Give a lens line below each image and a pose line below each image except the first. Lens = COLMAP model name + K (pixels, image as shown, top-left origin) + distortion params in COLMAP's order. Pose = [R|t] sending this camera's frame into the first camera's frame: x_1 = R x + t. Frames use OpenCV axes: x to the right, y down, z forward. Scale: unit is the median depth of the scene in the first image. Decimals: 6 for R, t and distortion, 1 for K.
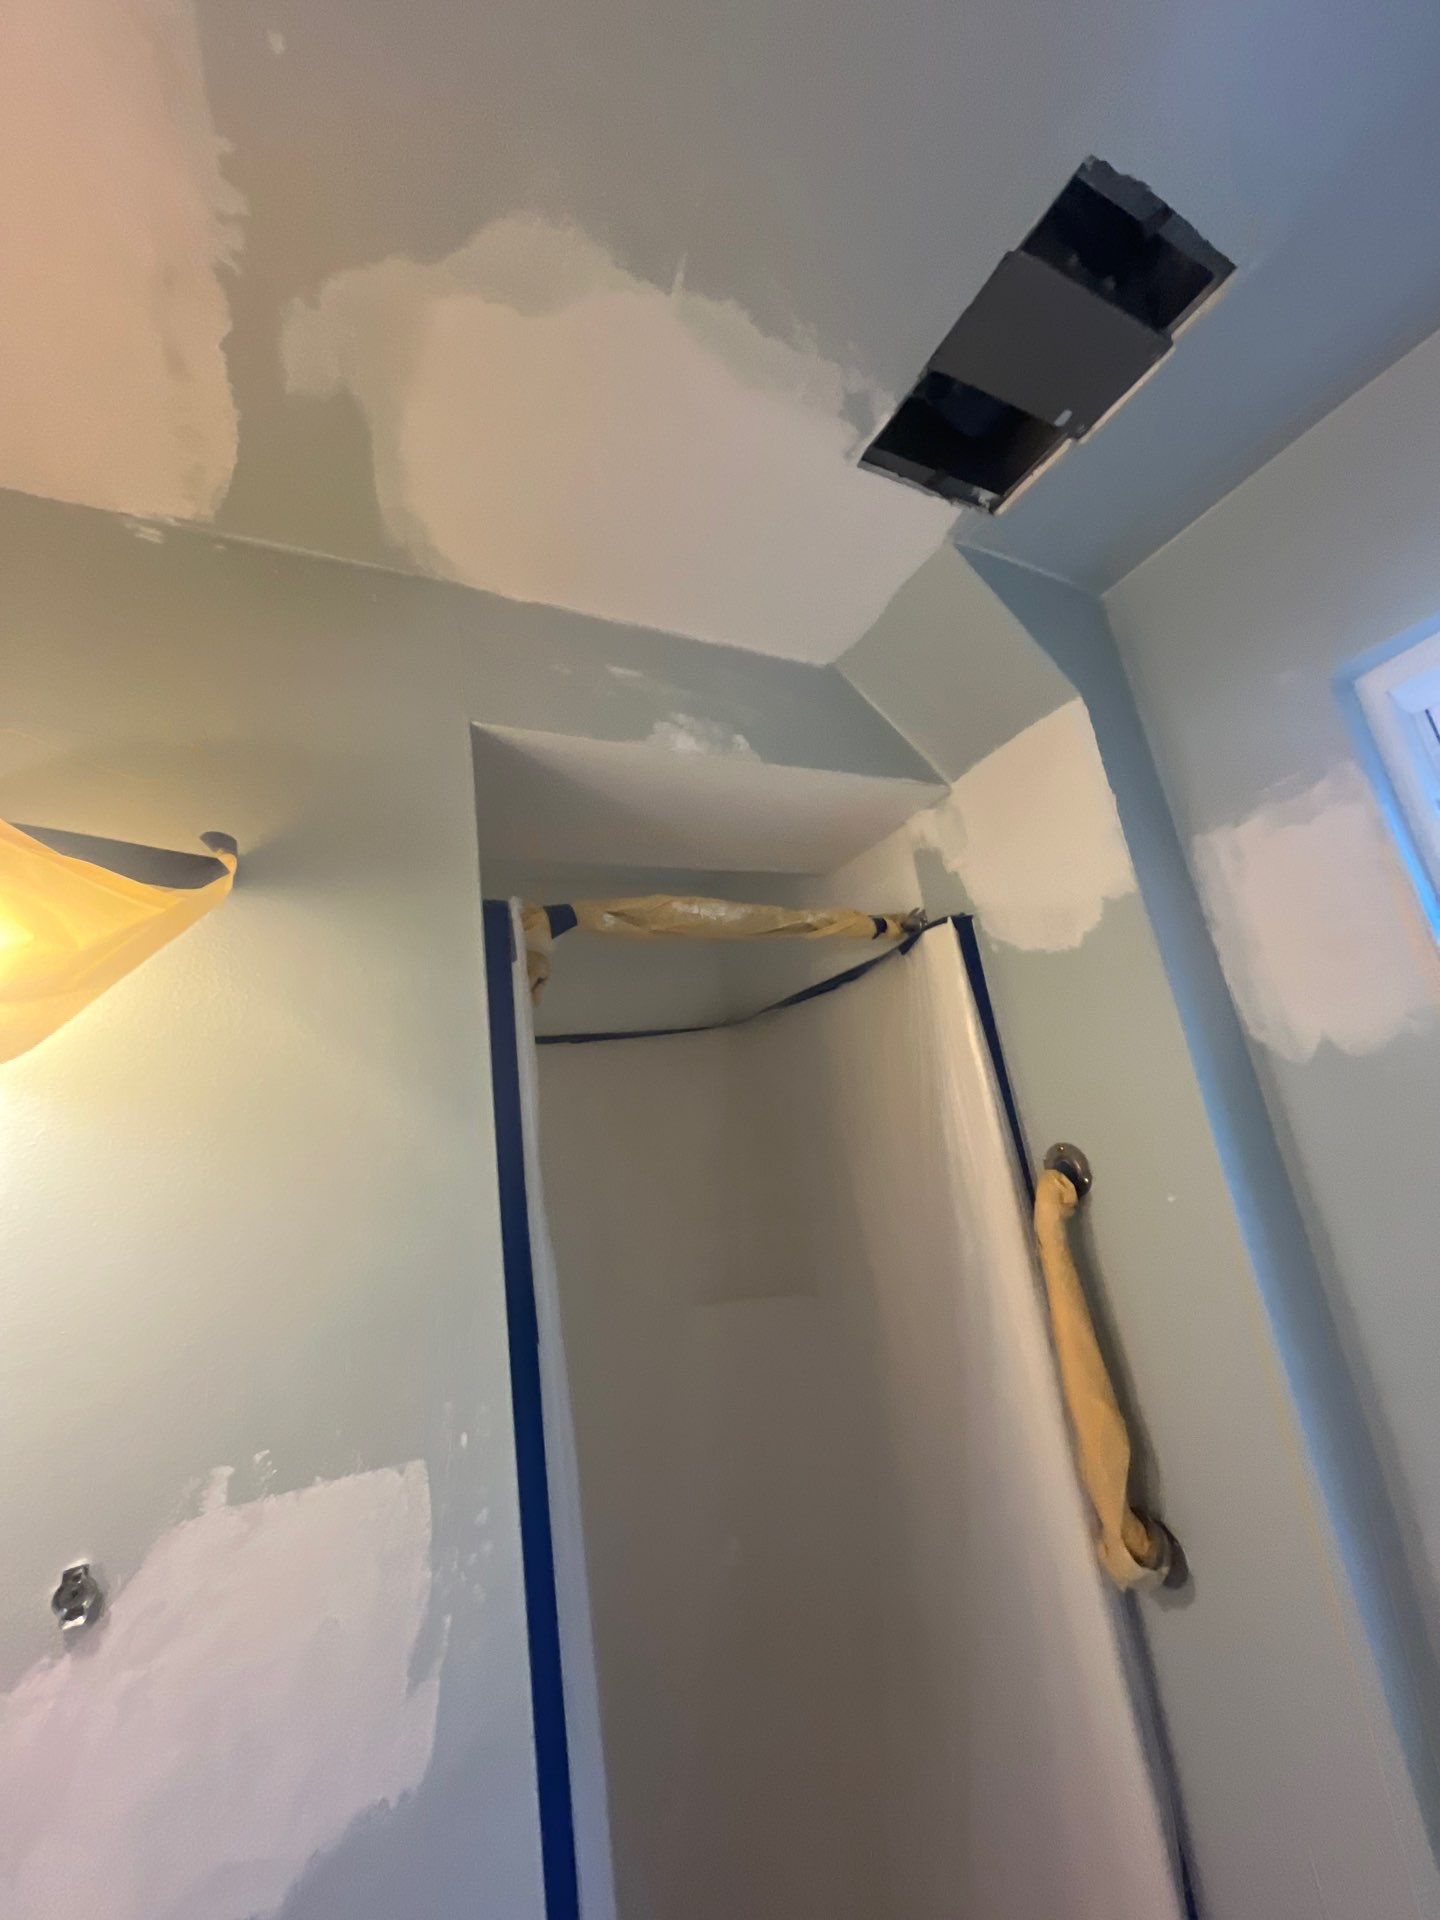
lens RADIAL K [[785.4, 0, 720.0], [0, 785.4, 960.0], [0, 0, 1]] dist [-0.002451, -0.000062]
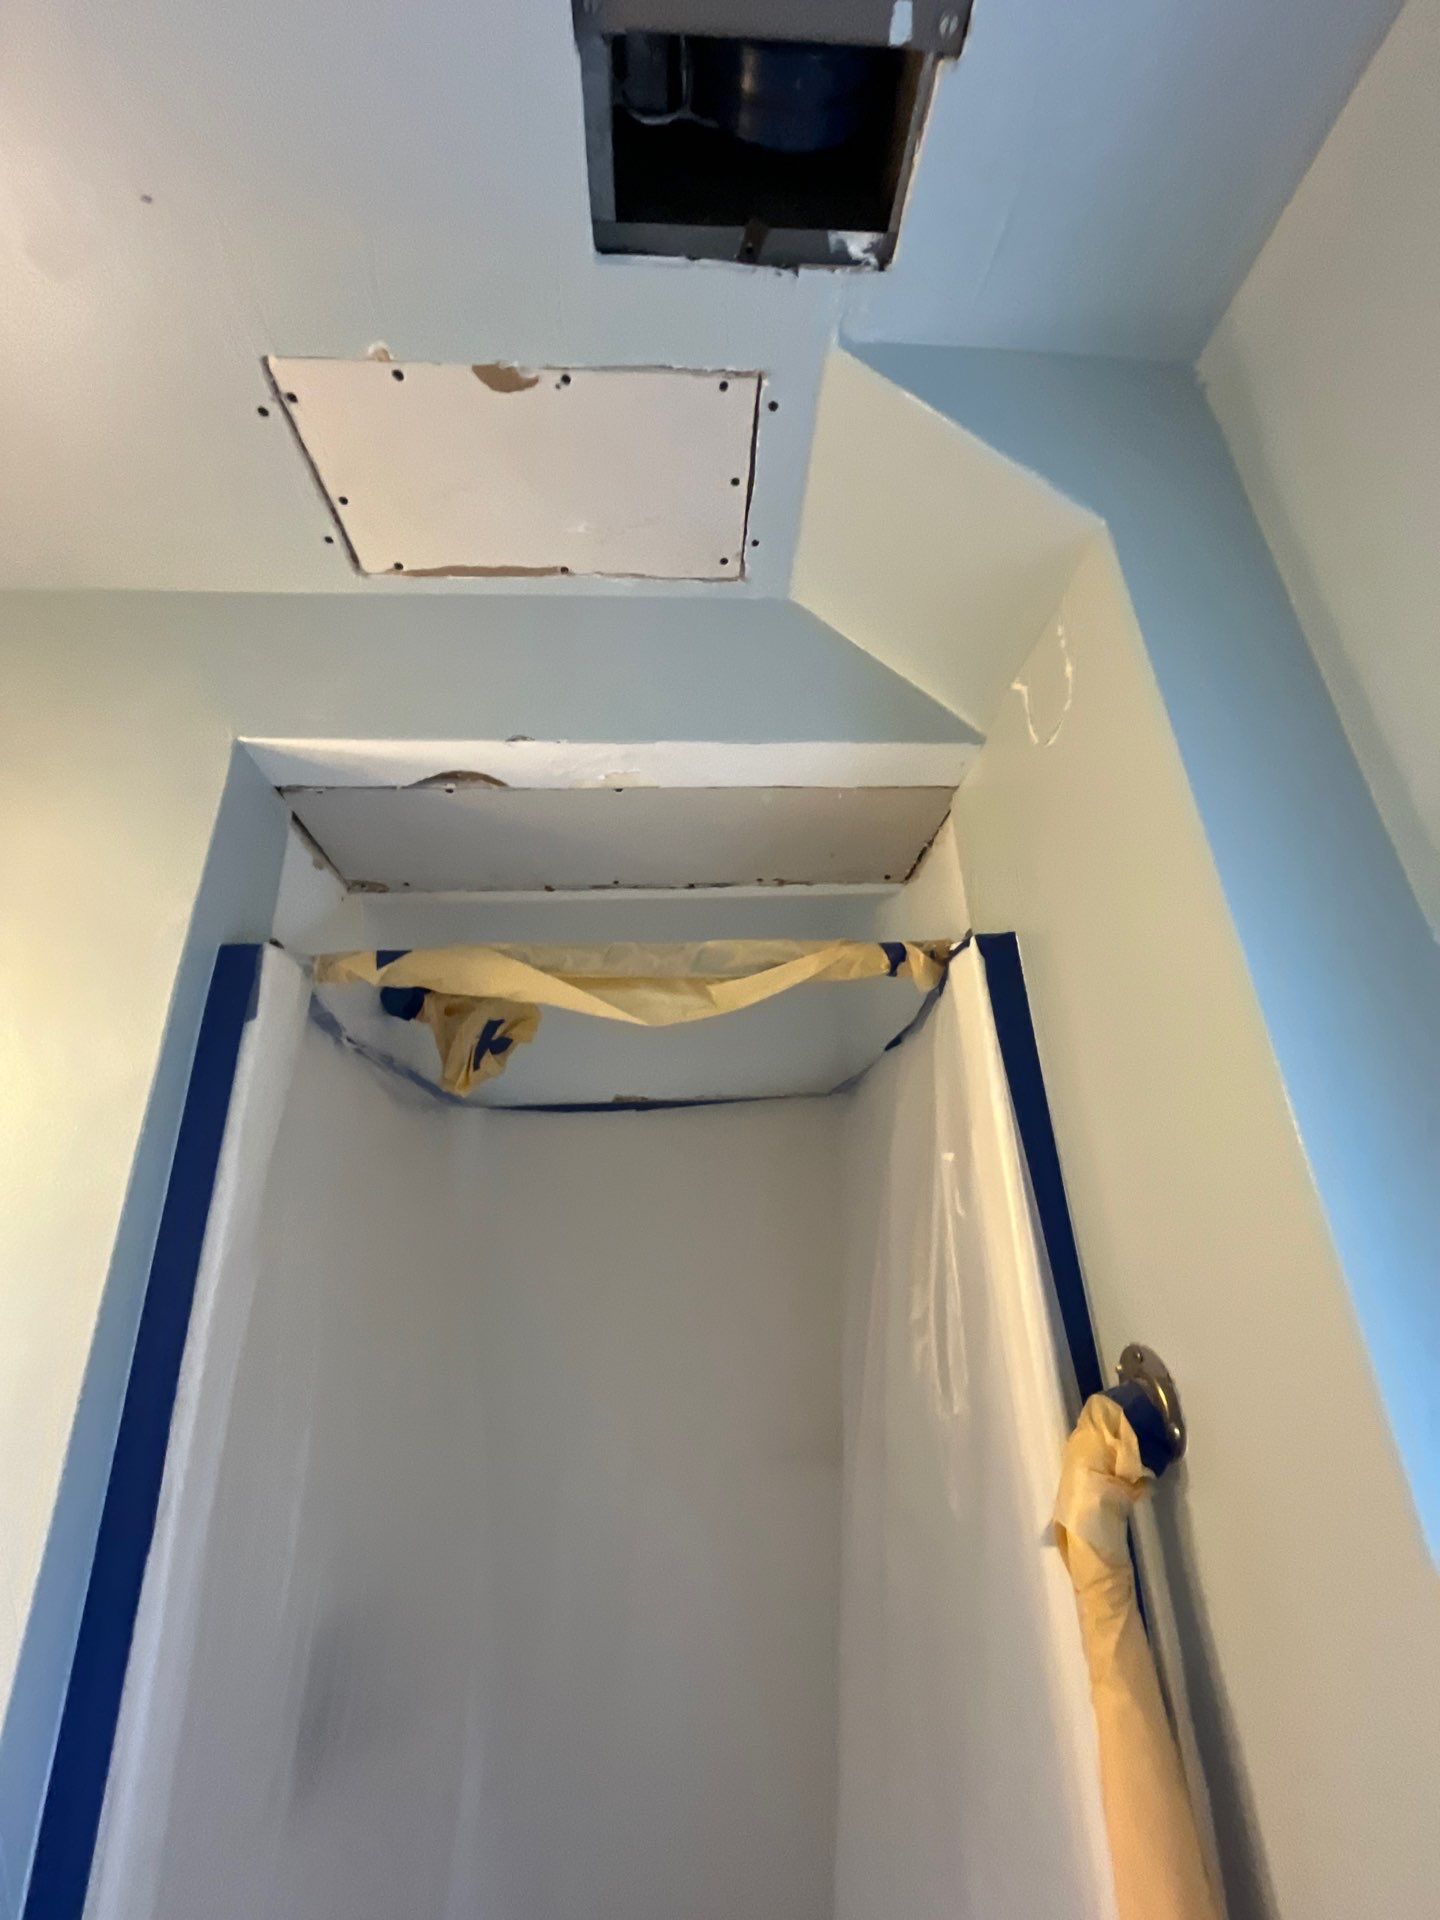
lens RADIAL K [[777.7, 0, 718.8], [0, 777.7, 955.8], [0, 0, 1]] dist [-0.000530, -0.000302]
pose [[0.915130, -0.052532, -0.399723, 0.414594], [0.023876, 0.996796, -0.076338, 0.004340], [0.402452, 0.060316, 0.913452, 0.401740]]
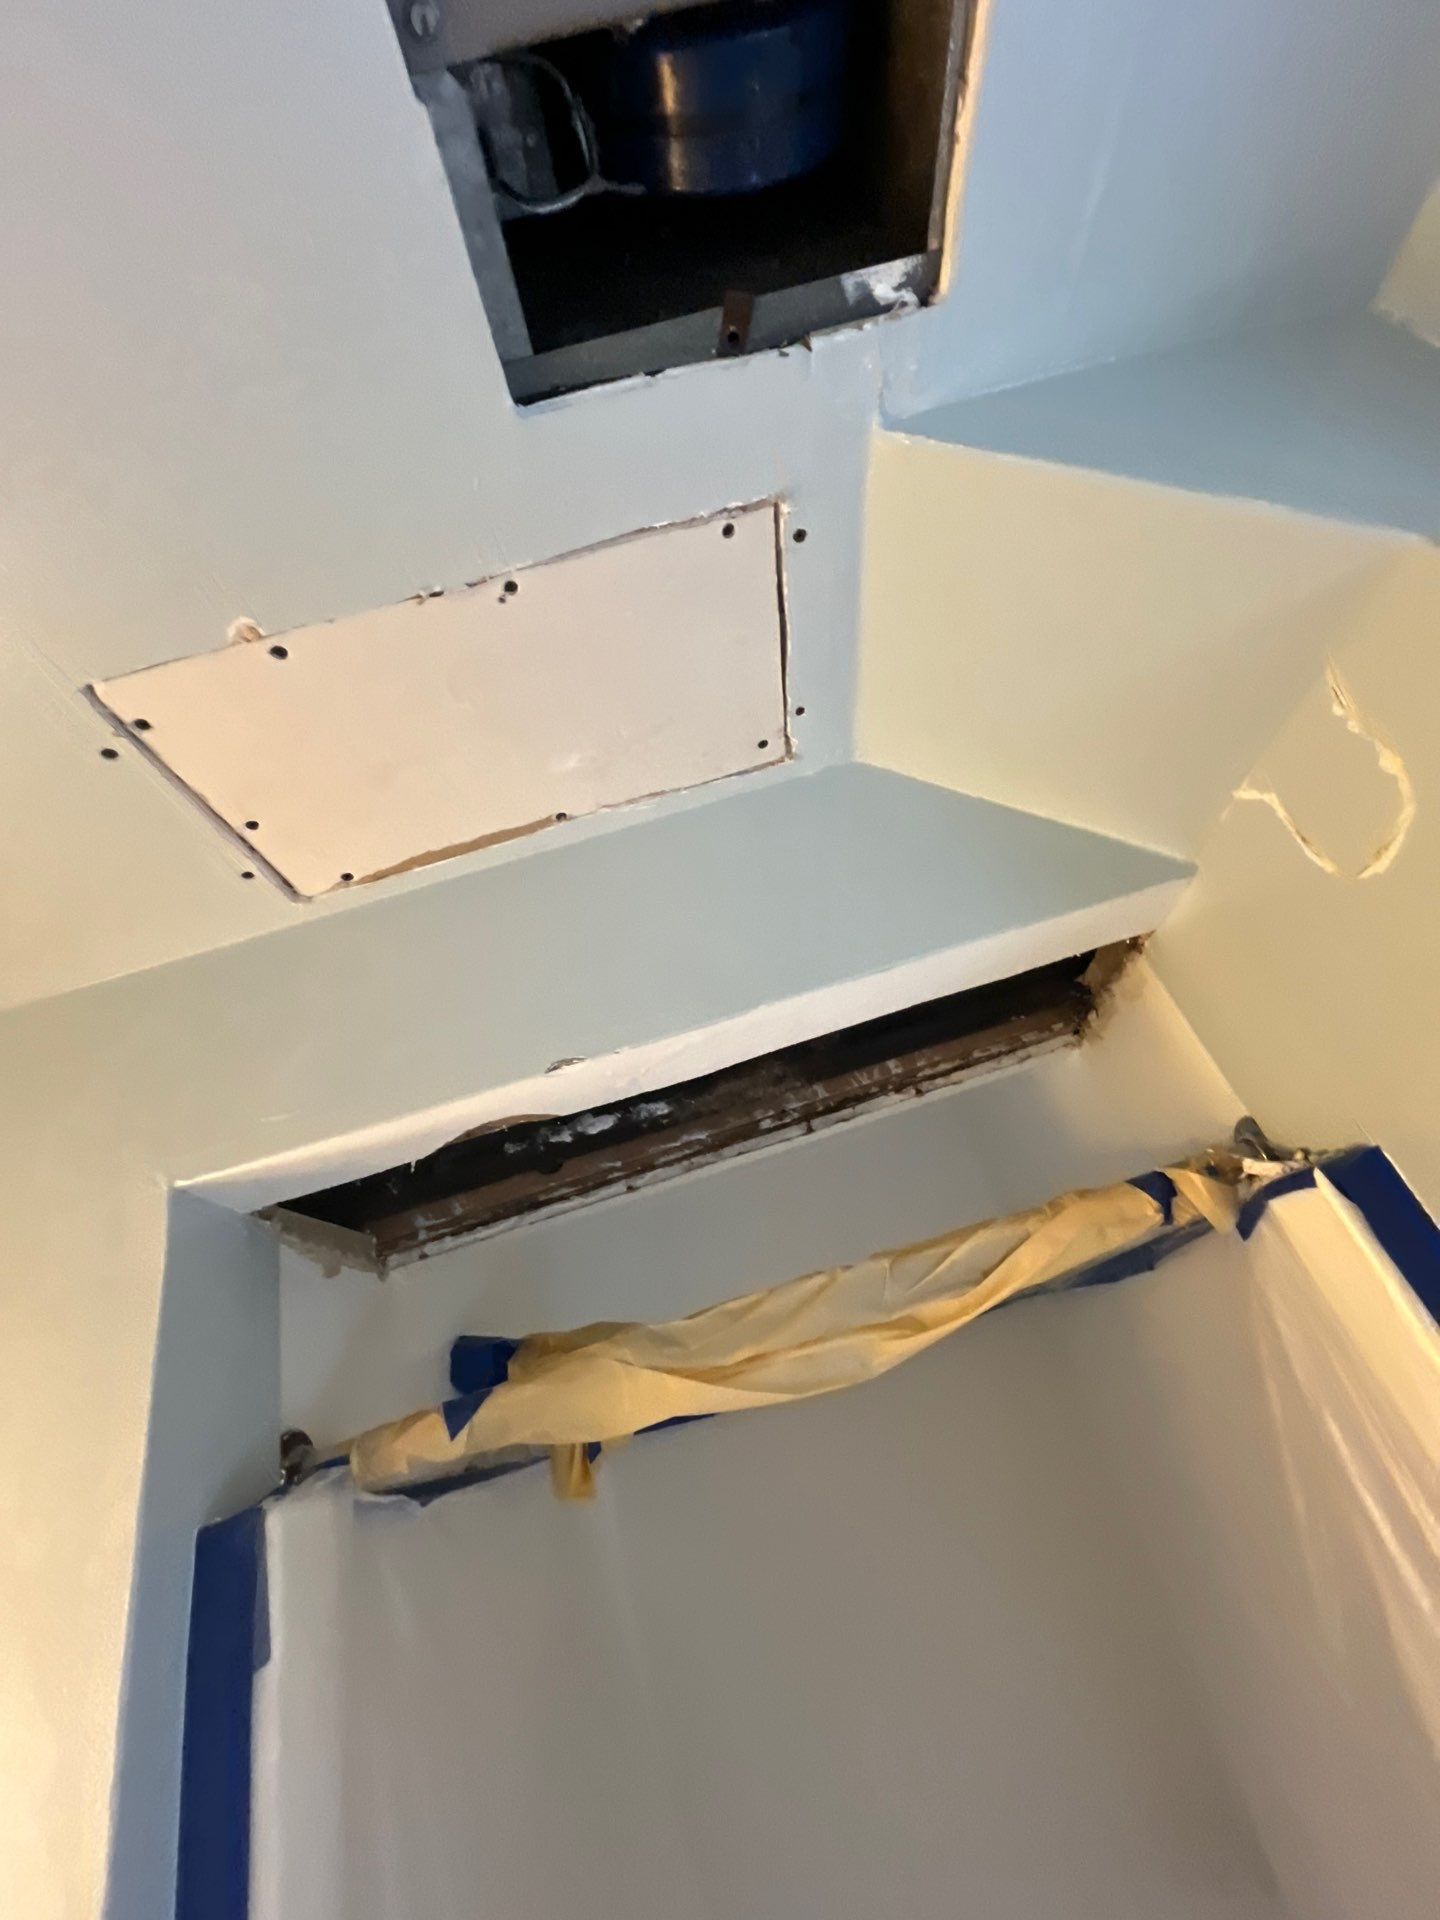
lens RADIAL K [[785.4, 0, 720.0], [0, 785.4, 960.0], [0, 0, 1]] dist [-0.002451, -0.000062]
pose [[0.839803, -0.363101, -0.403593, 0.276825], [0.293907, 0.929132, -0.224347, -0.181218], [0.456452, 0.069788, 0.887007, 0.573181]]
